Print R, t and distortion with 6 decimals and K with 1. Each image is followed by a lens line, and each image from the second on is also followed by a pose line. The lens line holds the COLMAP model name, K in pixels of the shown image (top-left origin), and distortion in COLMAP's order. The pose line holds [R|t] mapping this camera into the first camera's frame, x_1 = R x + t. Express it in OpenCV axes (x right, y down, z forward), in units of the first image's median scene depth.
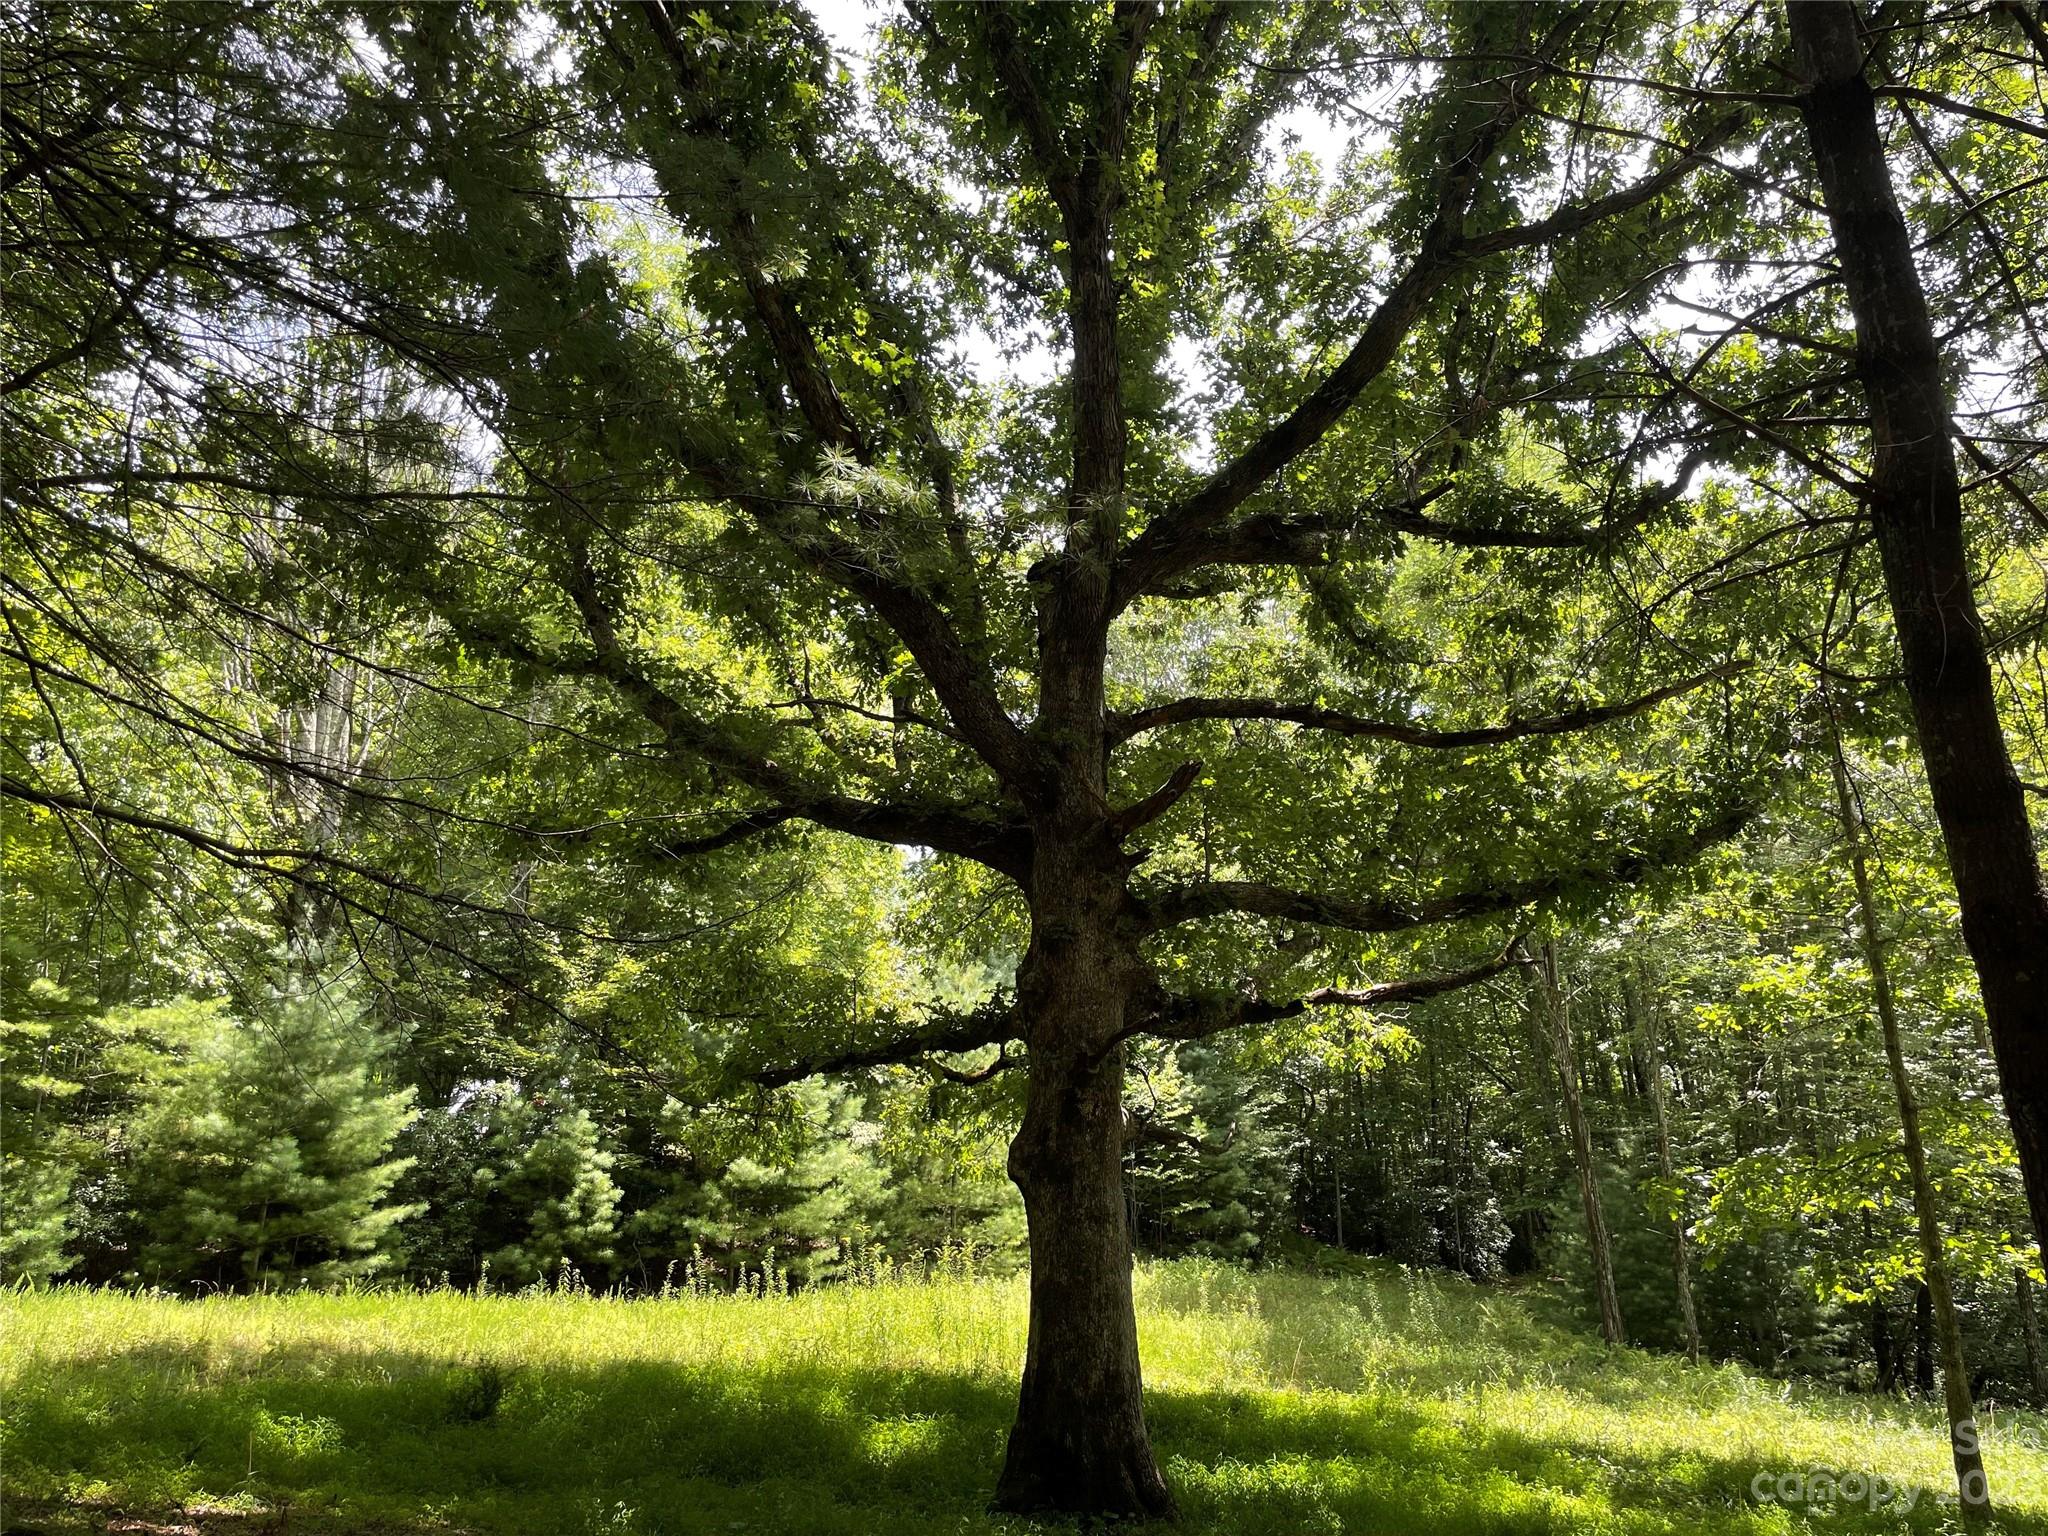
lens RADIAL K [[1573.1, 0, 1024.0], [0, 1573.1, 768.0], [0, 0, 1]] dist [0.103383, -0.146460]
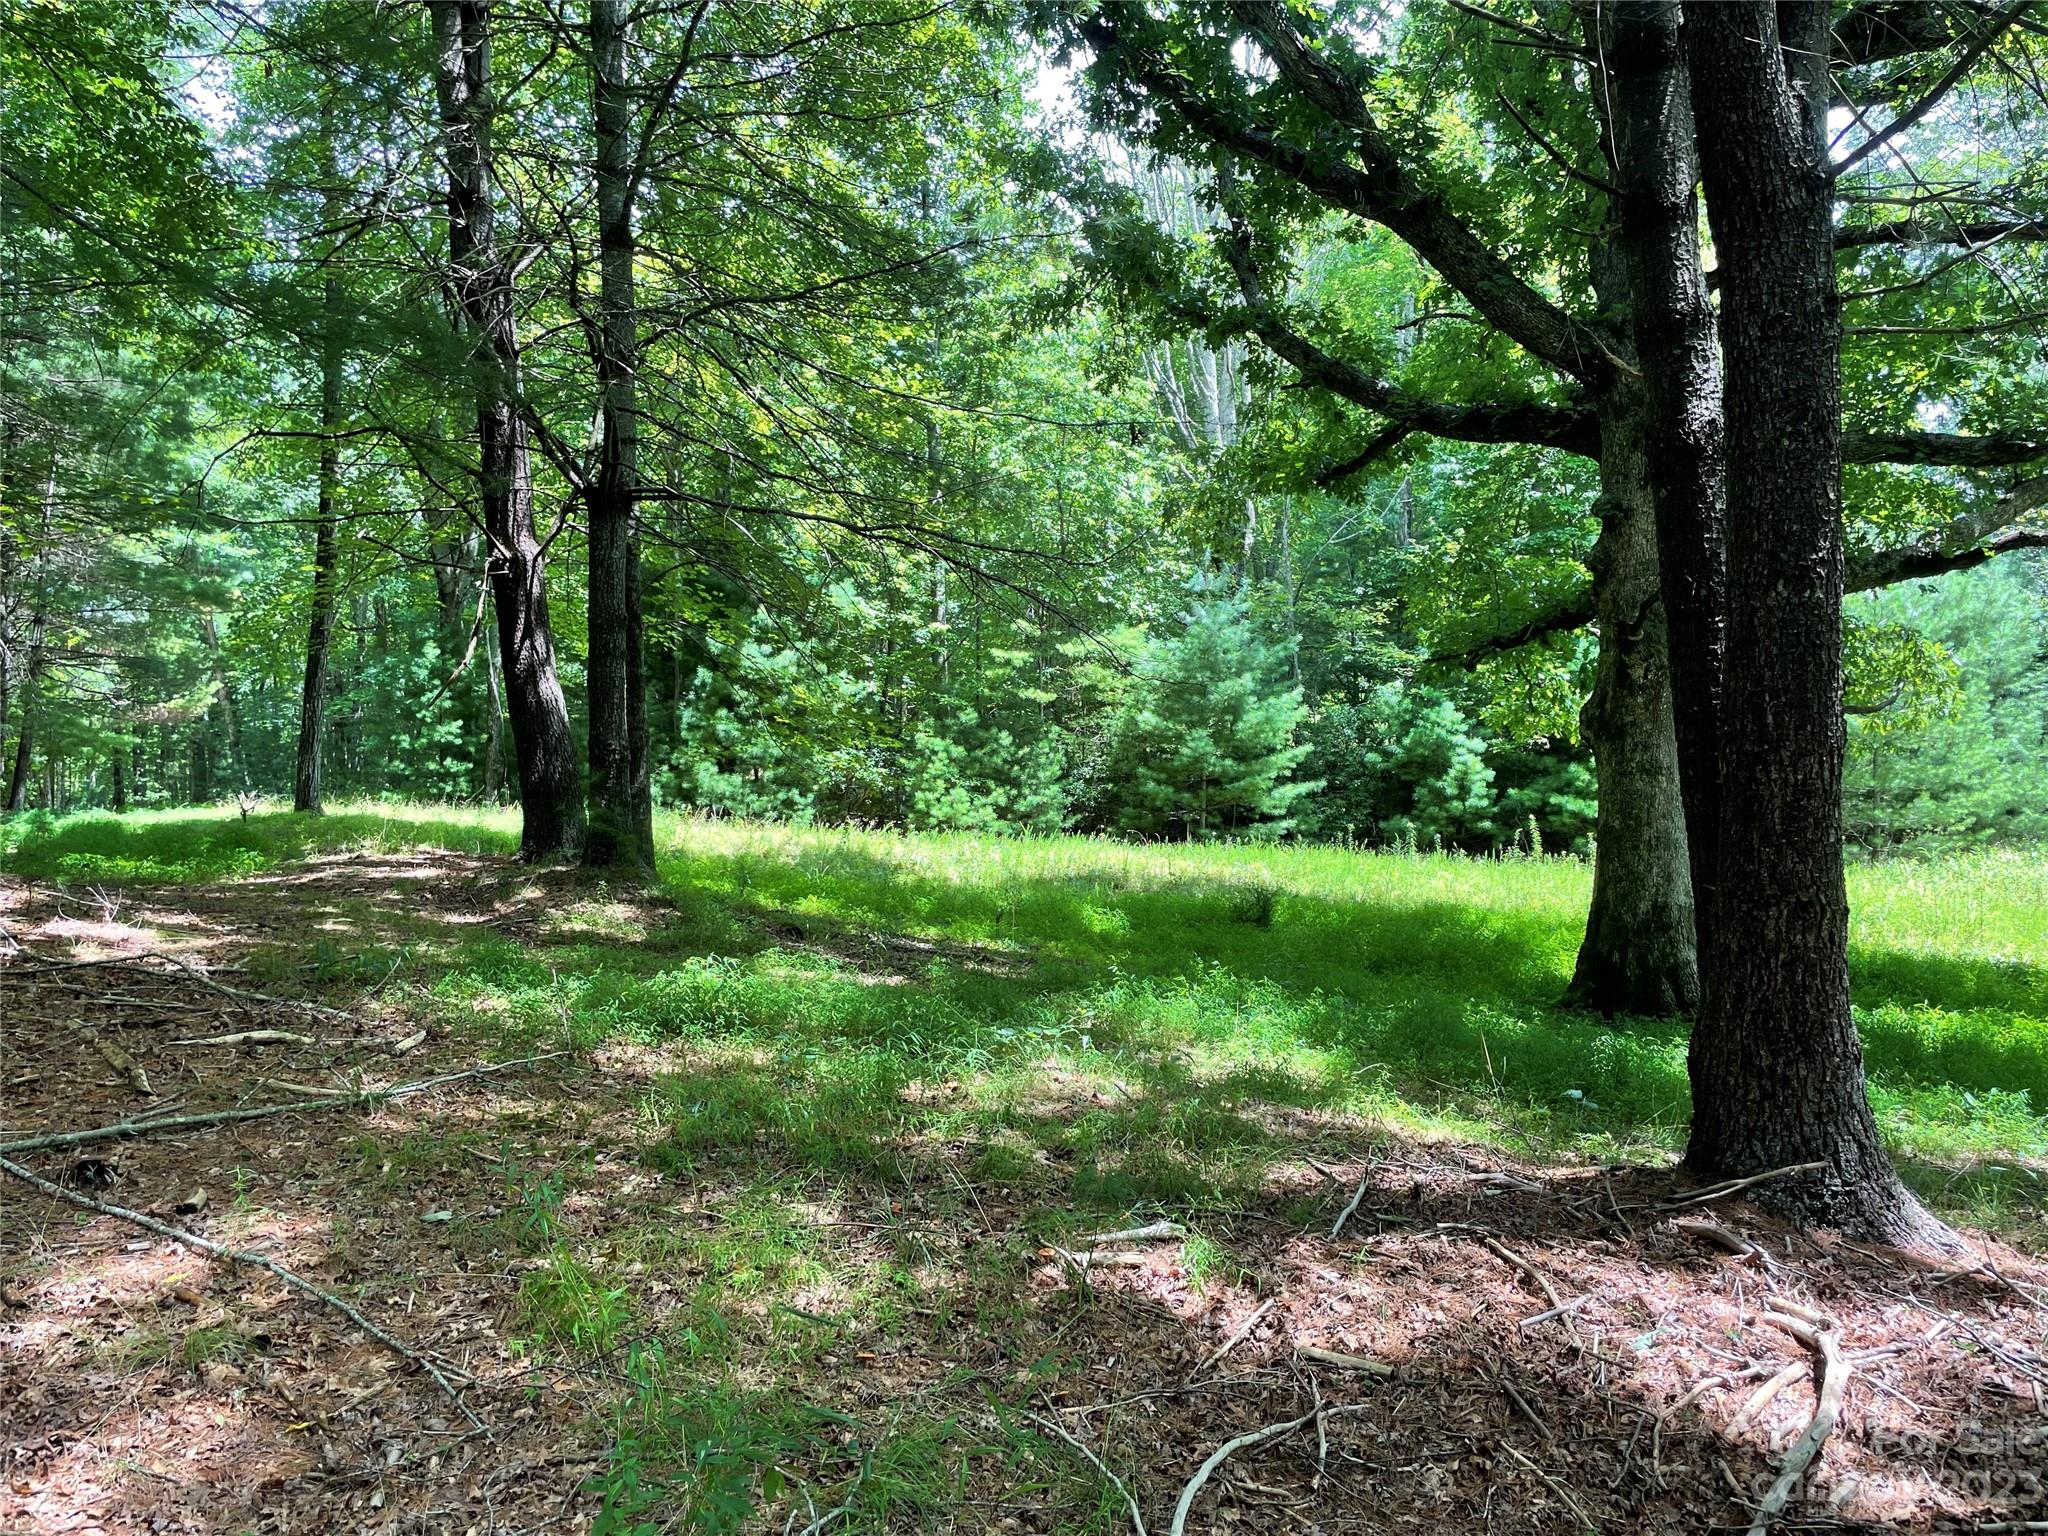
lens RADIAL K [[1573.1, 0, 1024.0], [0, 1573.1, 768.0], [0, 0, 1]] dist [0.103383, -0.146460]
pose [[0.775784, -0.009381, -0.630929, 0.212491], [0.160693, 0.969860, 0.183166, 0.007339], [0.610194, -0.243483, 0.753909, -0.042352]]
